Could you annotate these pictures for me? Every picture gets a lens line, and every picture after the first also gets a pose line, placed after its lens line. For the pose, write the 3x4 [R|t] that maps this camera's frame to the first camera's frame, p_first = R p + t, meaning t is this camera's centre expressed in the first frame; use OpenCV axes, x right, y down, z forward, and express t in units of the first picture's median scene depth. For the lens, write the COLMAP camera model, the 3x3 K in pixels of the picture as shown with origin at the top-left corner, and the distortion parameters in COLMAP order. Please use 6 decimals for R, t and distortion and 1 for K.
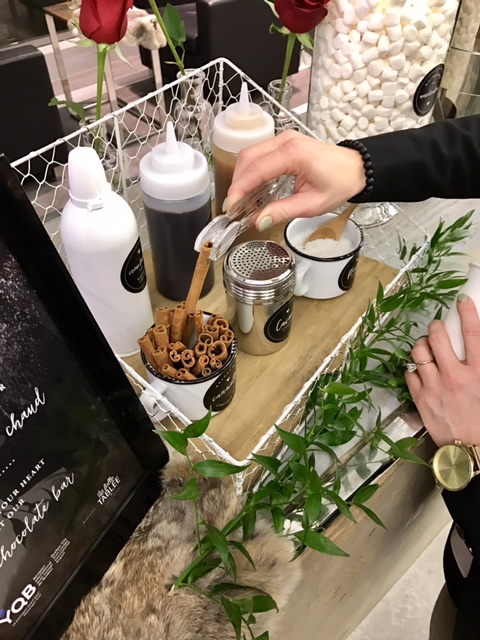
lens RADIAL K [[533.8, 0, 237.6], [0, 533.8, 313.5], [0, 0, 1]] dist [0.092202, -0.149709]
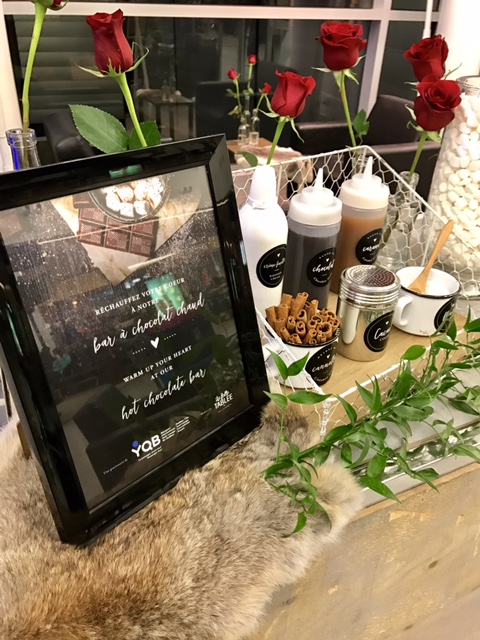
lens RADIAL K [[533.8, 0, 237.6], [0, 533.8, 313.5], [0, 0, 1]] dist [0.092202, -0.149709]
pose [[0.961484, 0.180277, -0.207480, 0.020143], [-0.226975, 0.946490, -0.229431, 0.366390], [0.155017, 0.267687, 0.950954, -0.240448]]
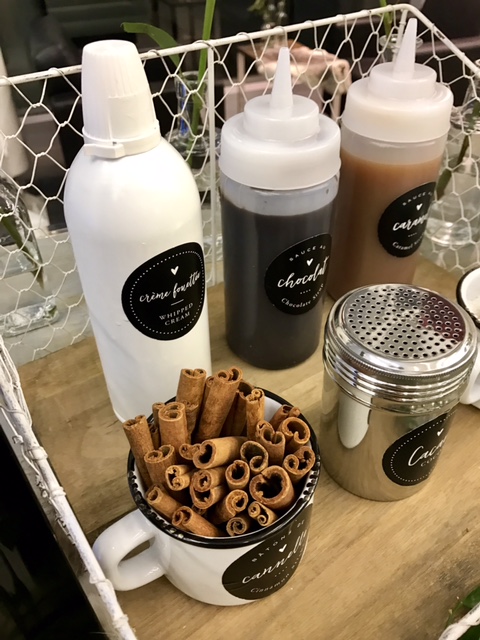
lens RADIAL K [[530.4, 0, 242.1], [0, 530.4, 310.1], [0, 0, 1]] dist [0.004877, 0.006337]
pose [[0.945793, 0.202835, -0.253640, 0.024971], [-0.228444, 0.970614, -0.075643, -0.039911], [0.230843, 0.129485, 0.964337, 0.512914]]
